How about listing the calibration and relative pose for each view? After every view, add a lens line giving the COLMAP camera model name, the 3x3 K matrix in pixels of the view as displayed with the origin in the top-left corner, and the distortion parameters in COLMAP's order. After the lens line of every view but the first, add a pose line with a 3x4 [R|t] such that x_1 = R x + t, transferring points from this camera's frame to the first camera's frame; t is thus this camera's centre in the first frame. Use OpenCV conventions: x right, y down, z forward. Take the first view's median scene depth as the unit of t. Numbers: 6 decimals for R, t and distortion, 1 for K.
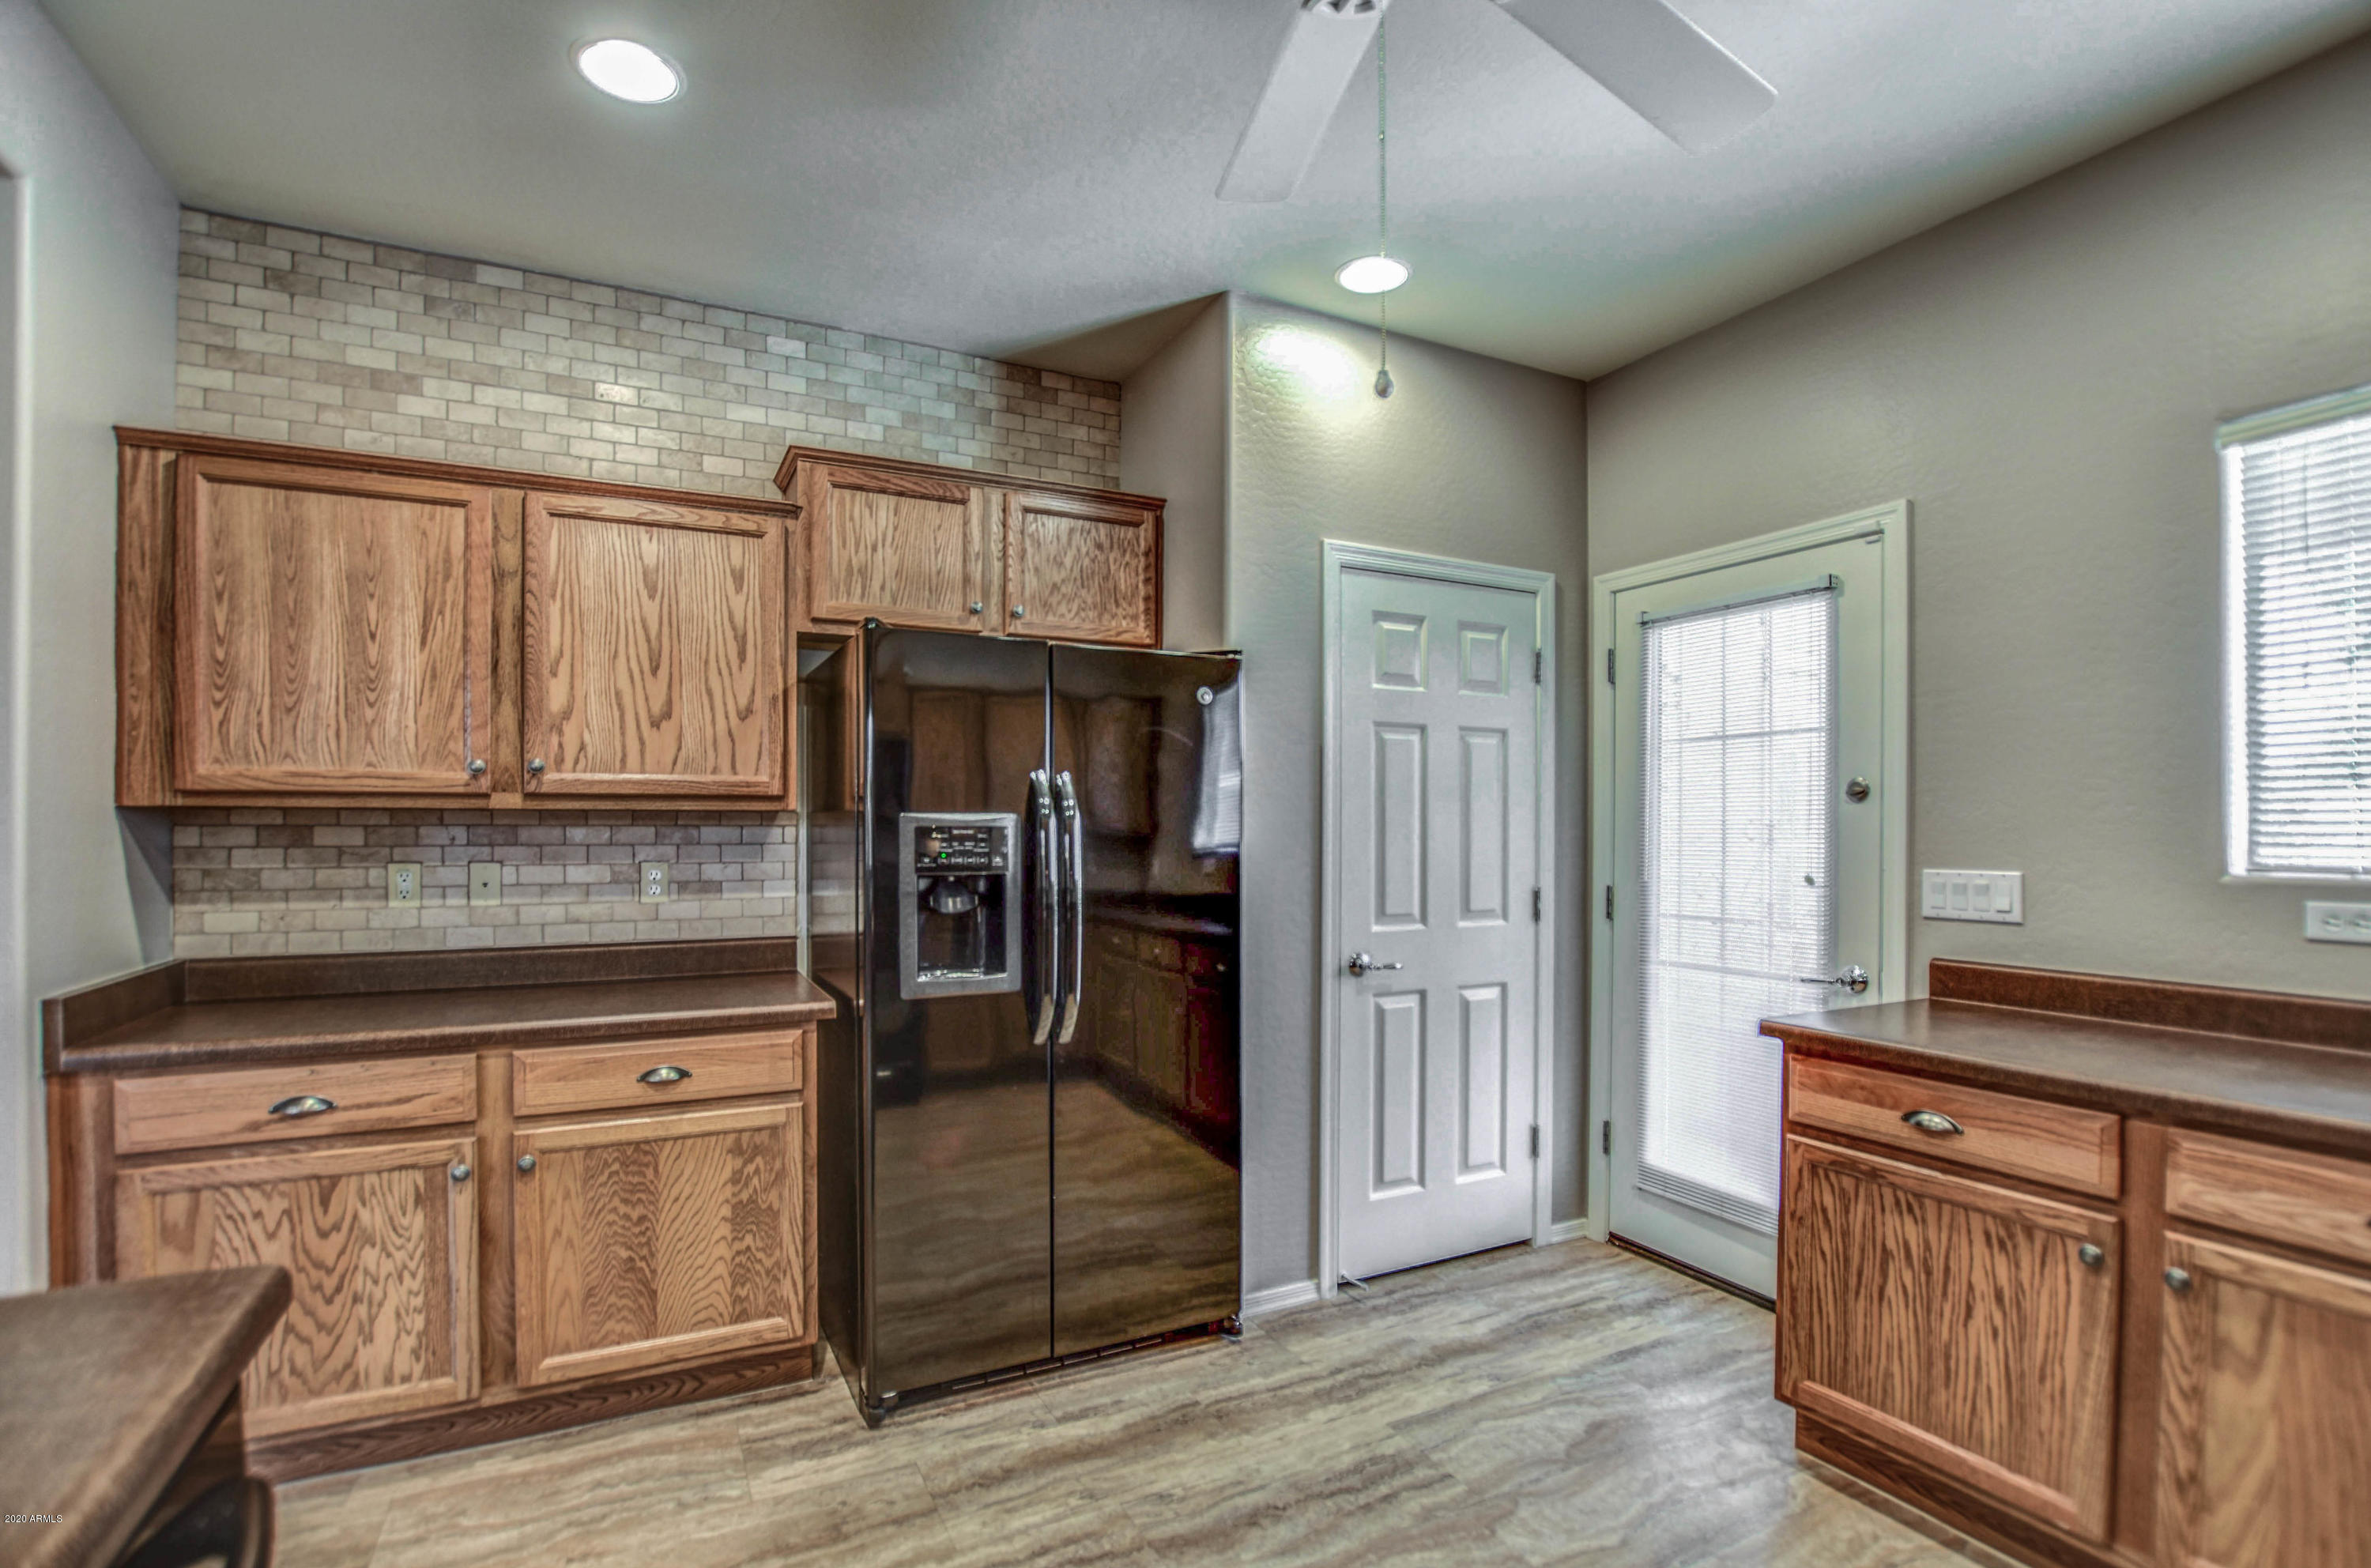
lens RADIAL K [[1070.1, 0, 1183.1], [0, 1070.1, 828.3], [0, 0, 1]] dist [-0.027458, -0.000135]
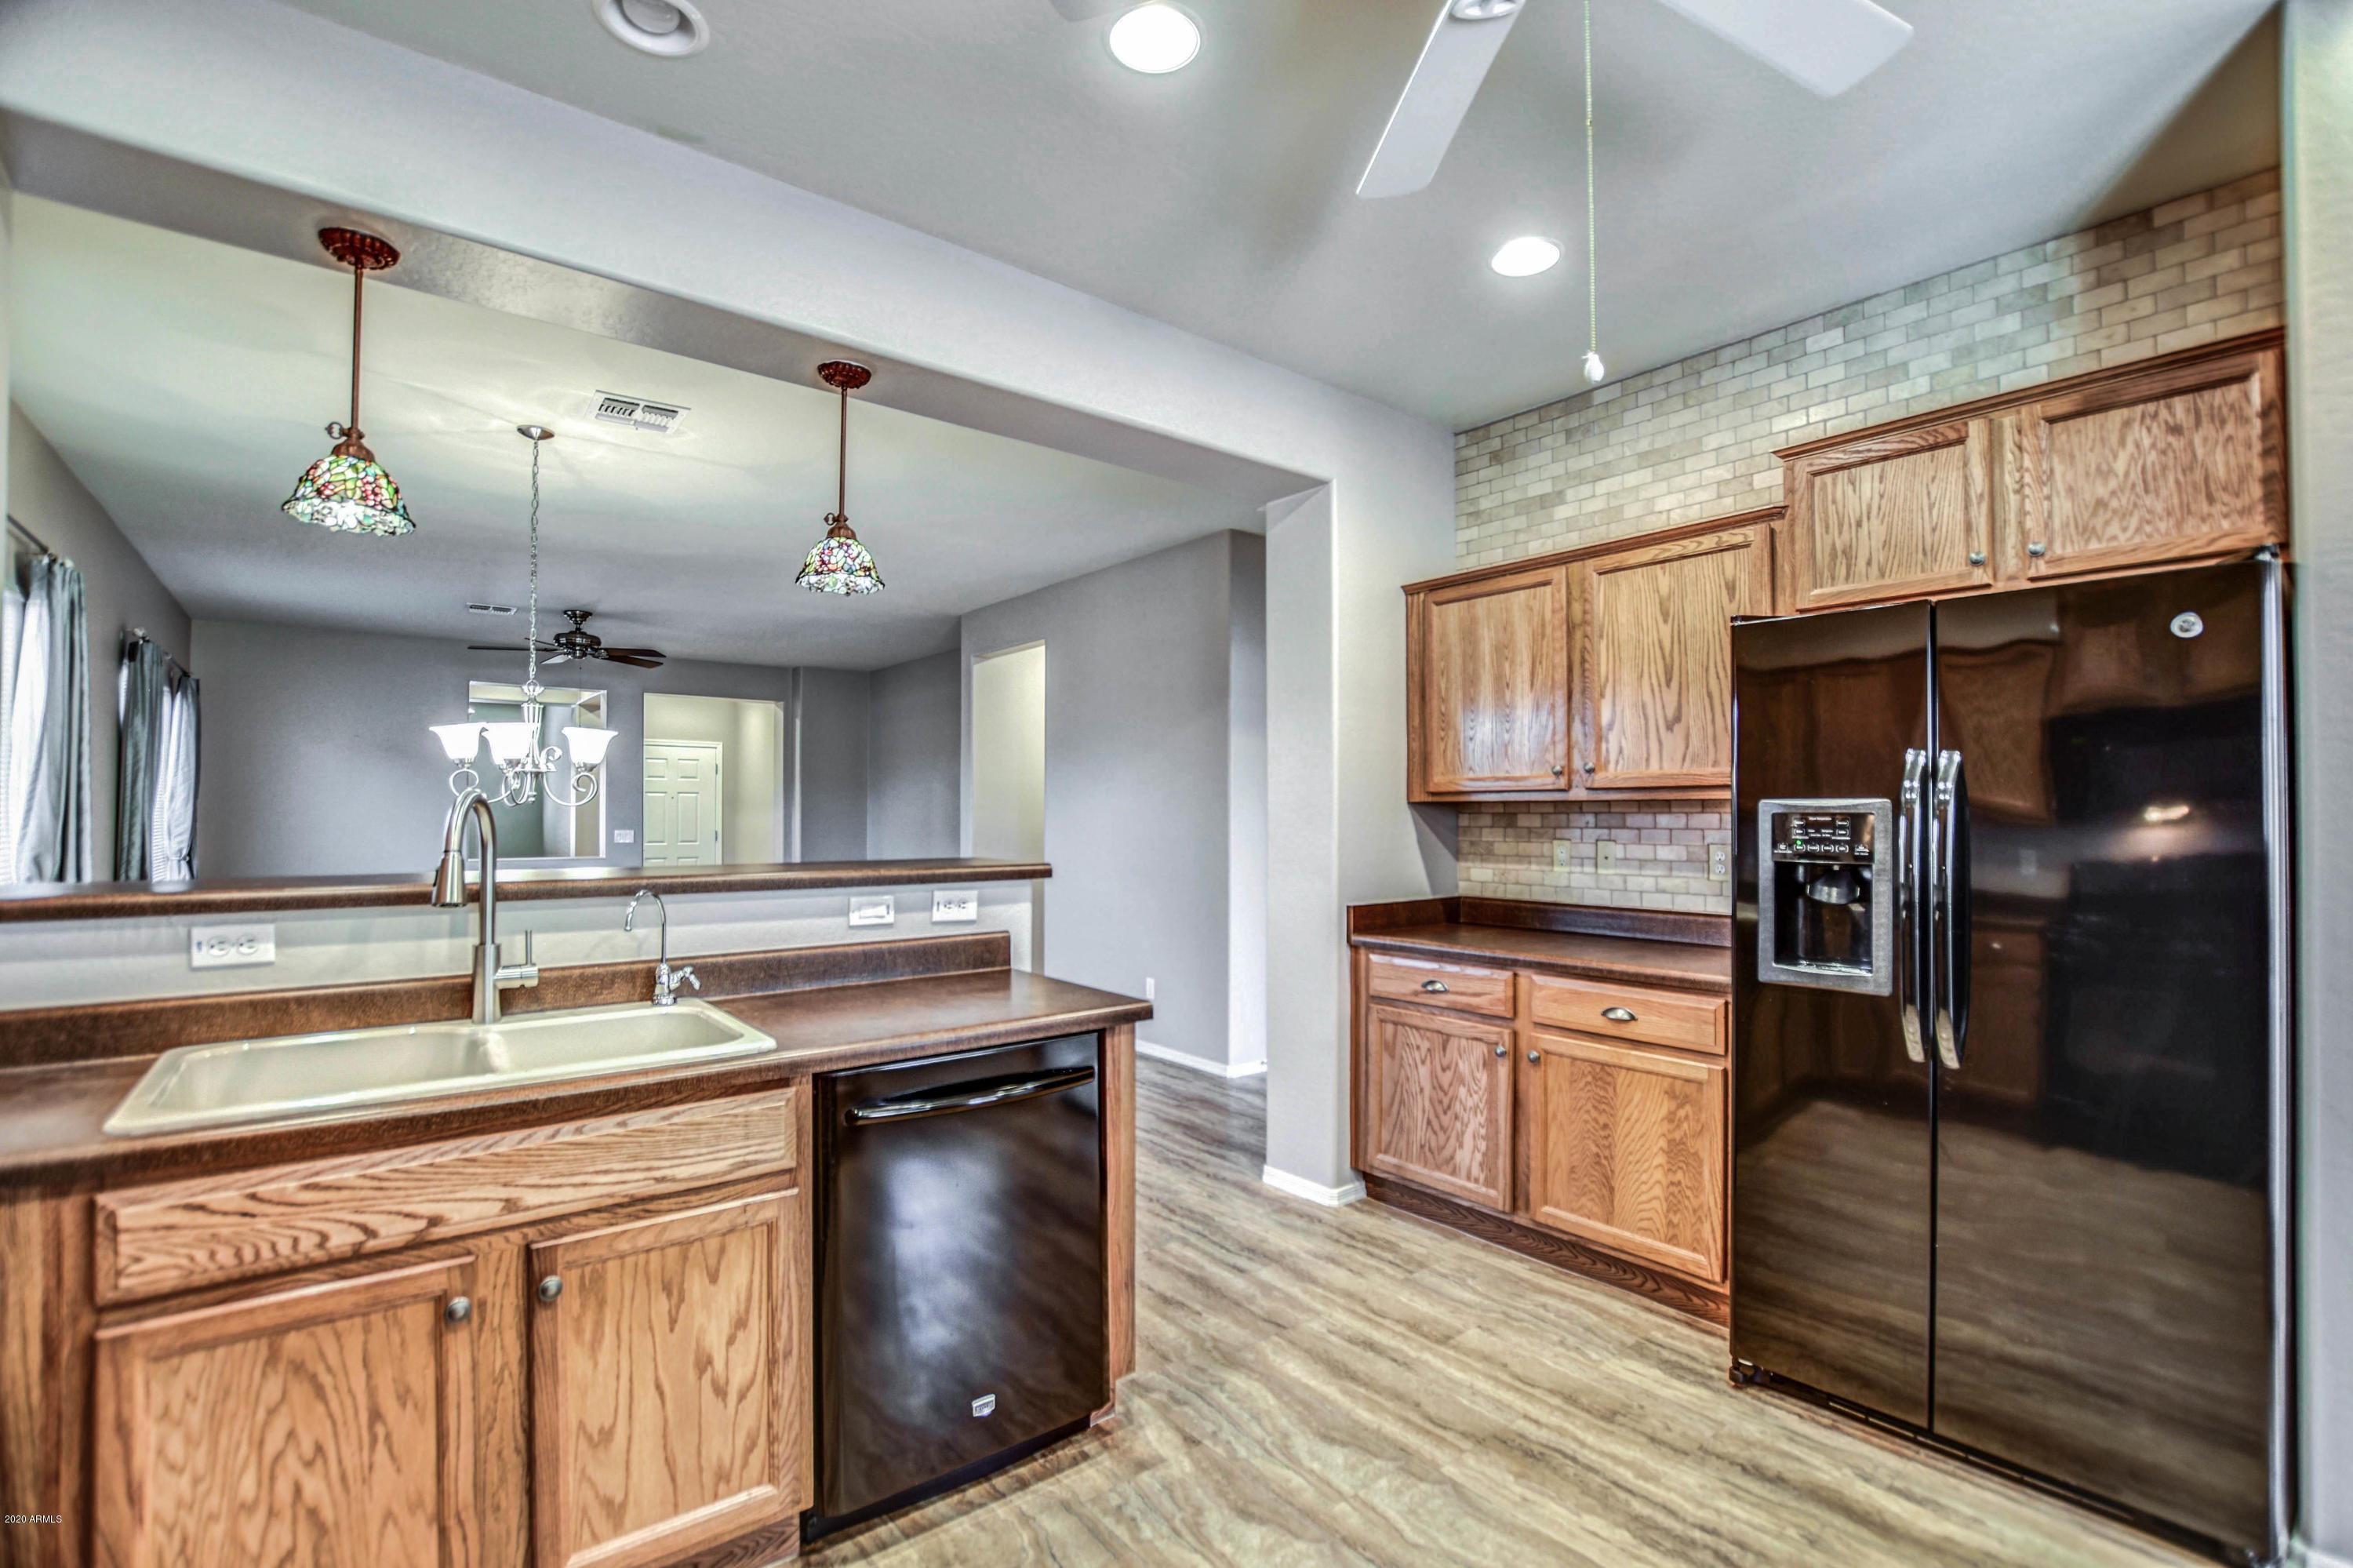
lens RADIAL K [[1065.5, 0, 1154.8], [0, 1065.5, 797.2], [0, 0, 1]] dist [-0.025561, 0.000165]
pose [[0.188036, -0.016146, -0.982029, 0.593990], [-0.001544, 0.999859, -0.016735, 0.000886], [0.982161, 0.004663, 0.187984, 0.224905]]
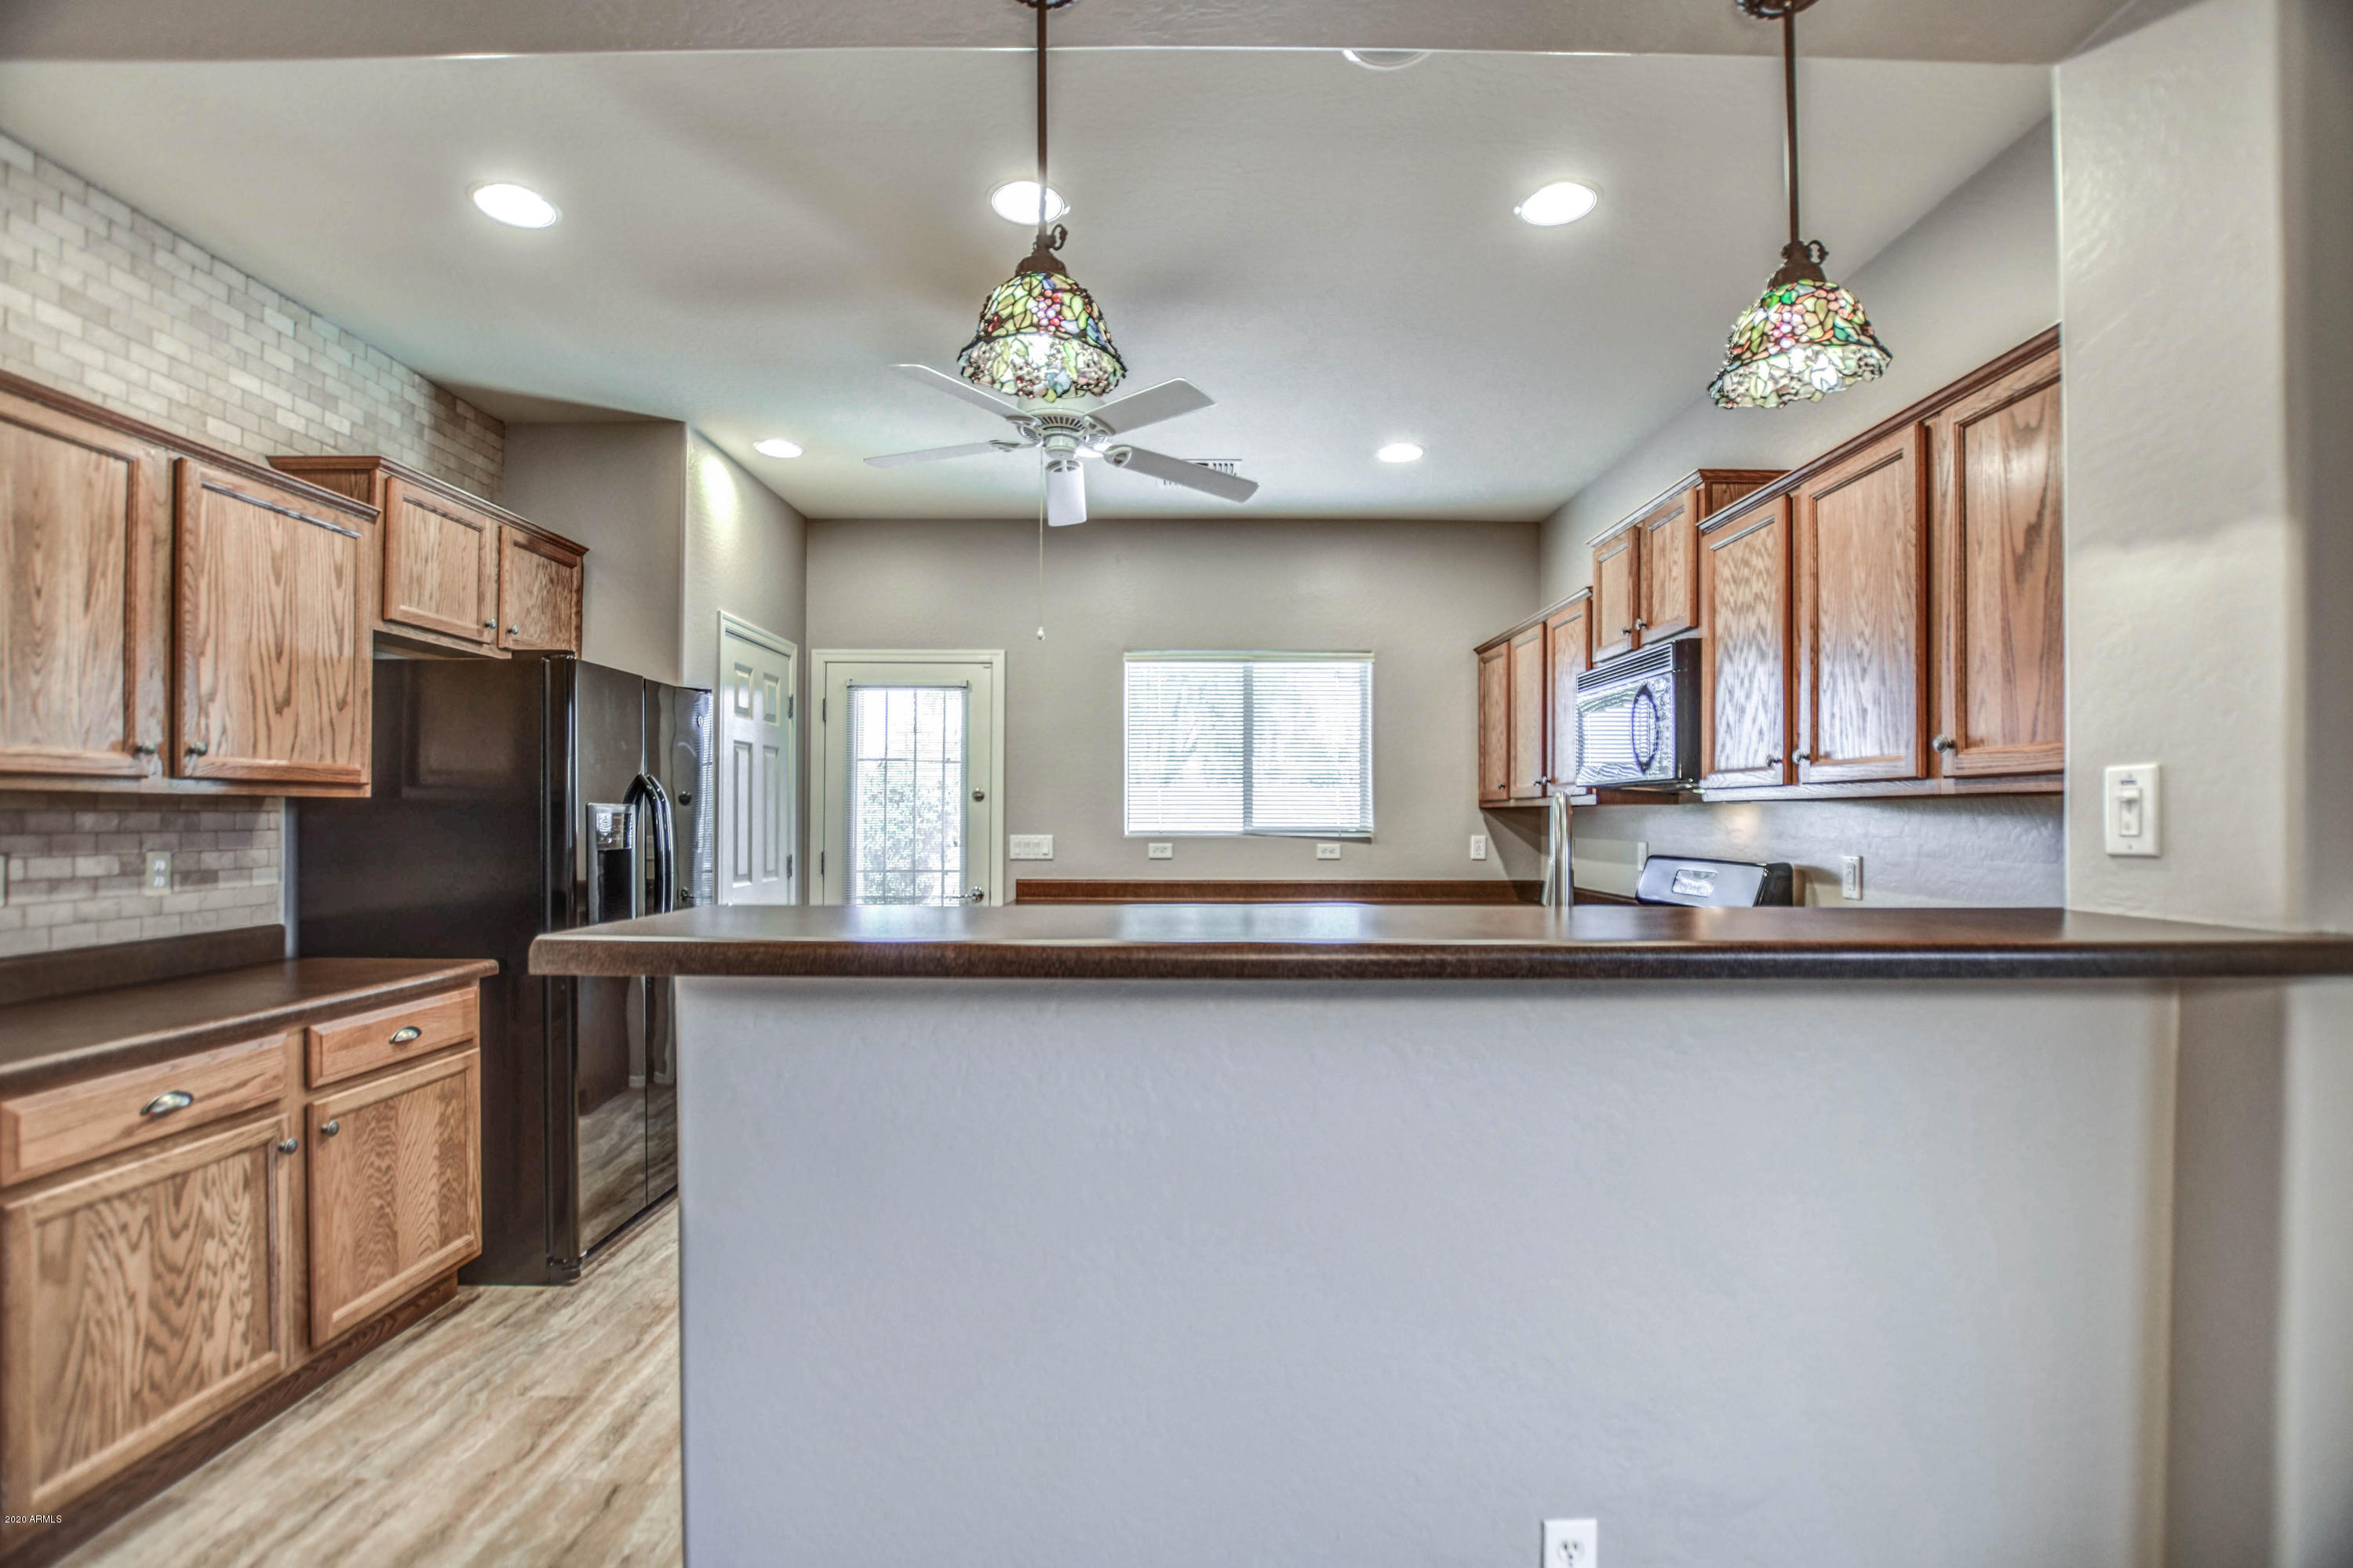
lens RADIAL K [[1043.7, 0, 1250.1], [0, 1043.7, 804.1], [0, 0, 1]] dist [-0.023974, 0.000042]
pose [[0.389005, 0.009870, 0.921183, -1.109591], [-0.001806, 0.999949, -0.009951, -0.001768], [-0.921234, 0.002207, 0.389003, -0.236266]]
